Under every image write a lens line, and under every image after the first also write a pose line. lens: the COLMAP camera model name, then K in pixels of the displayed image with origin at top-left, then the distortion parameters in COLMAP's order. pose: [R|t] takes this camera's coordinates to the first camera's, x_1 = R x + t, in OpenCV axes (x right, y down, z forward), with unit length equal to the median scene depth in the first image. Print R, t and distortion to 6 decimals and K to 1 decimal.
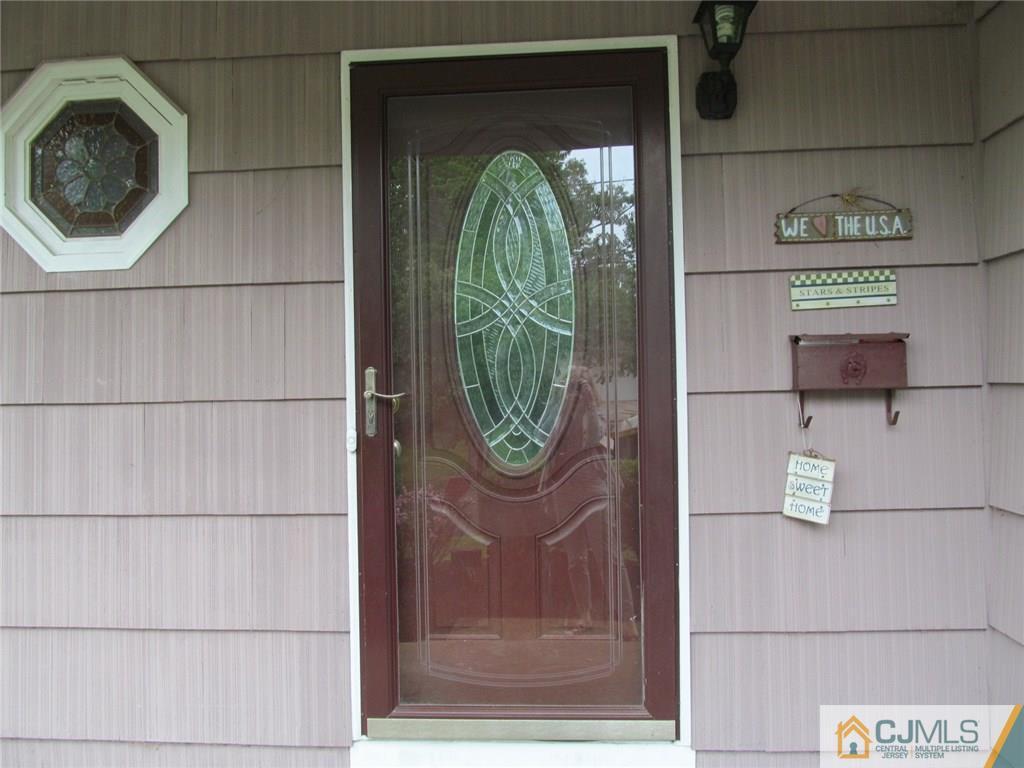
lens RADIAL K [[859.9, 0, 511.9], [0, 859.9, 388.9], [0, 0, 1]] dist [-0.048602, 0.003777]
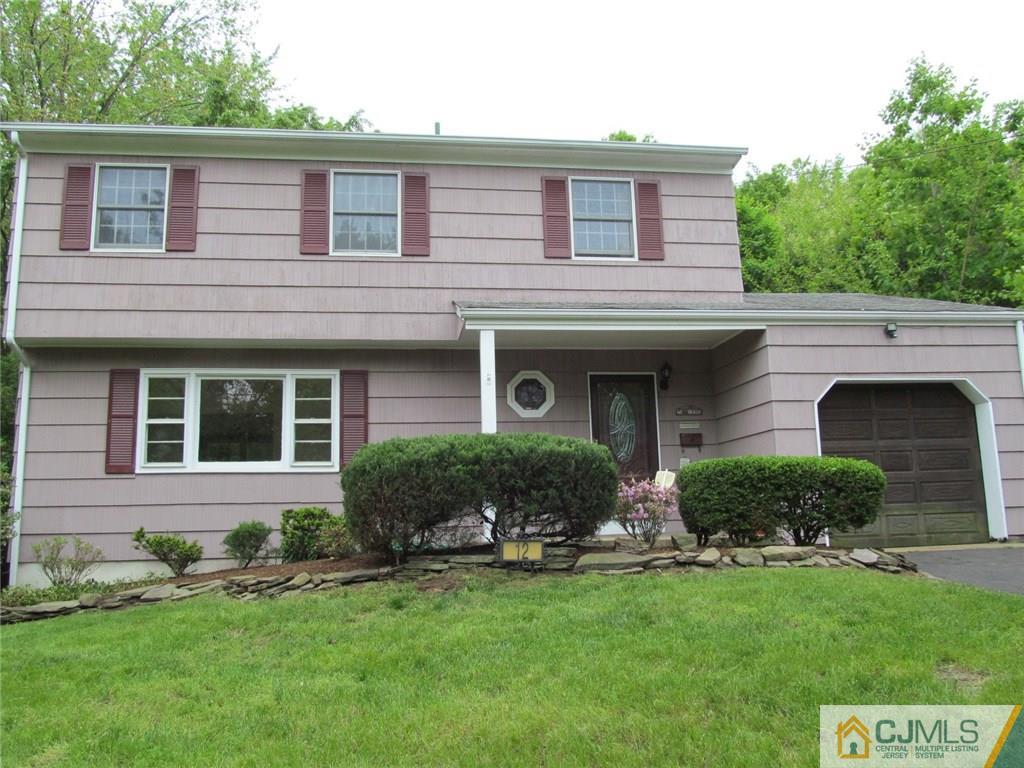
lens RADIAL K [[859.9, 0, 510.9], [0, 859.9, 382.4], [0, 0, 1]] dist [-0.048602, 0.003777]
pose [[0.977399, 0.029700, 0.209308, -1.647964], [0.003847, 0.987420, -0.158073, 0.418187], [-0.211369, 0.155305, 0.964989, -3.569544]]
